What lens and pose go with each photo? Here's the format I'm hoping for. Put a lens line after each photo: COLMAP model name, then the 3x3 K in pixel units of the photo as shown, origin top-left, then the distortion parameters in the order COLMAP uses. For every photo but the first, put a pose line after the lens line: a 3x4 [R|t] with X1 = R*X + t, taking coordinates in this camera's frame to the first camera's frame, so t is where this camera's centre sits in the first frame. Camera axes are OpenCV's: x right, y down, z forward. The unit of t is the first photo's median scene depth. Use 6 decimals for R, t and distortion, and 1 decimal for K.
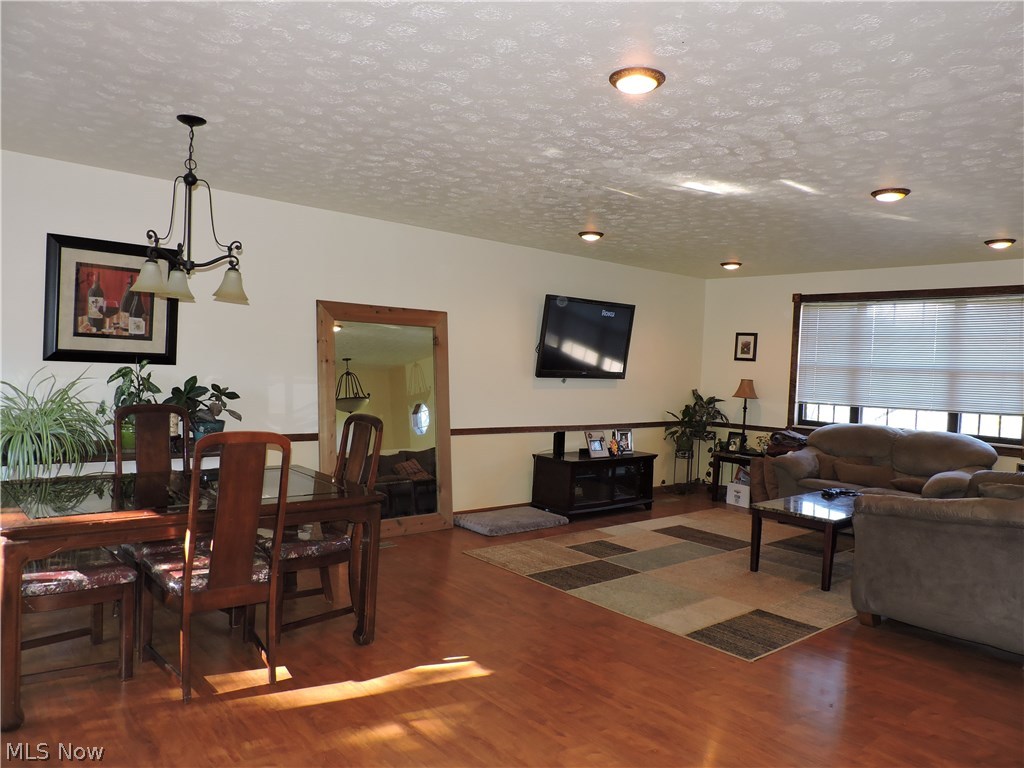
lens RADIAL K [[746.3, 0, 503.2], [0, 746.3, 381.9], [0, 0, 1]] dist [-0.002571, 0.004947]
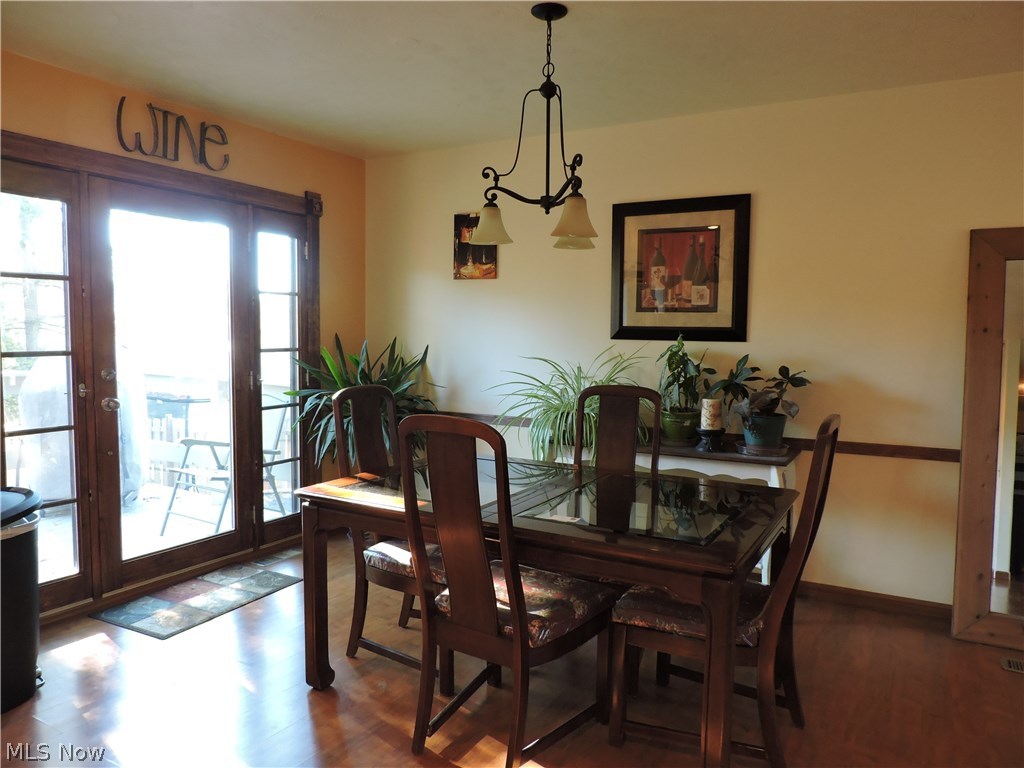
lens RADIAL K [[746.3, 0, 503.2], [0, 746.3, 381.9], [0, 0, 1]] dist [-0.002571, 0.004947]
pose [[0.350957, 0.019798, -0.936182, 0.221862], [-0.022670, 0.999663, 0.012642, 0.016661], [0.936117, 0.016786, 0.351288, 0.517398]]
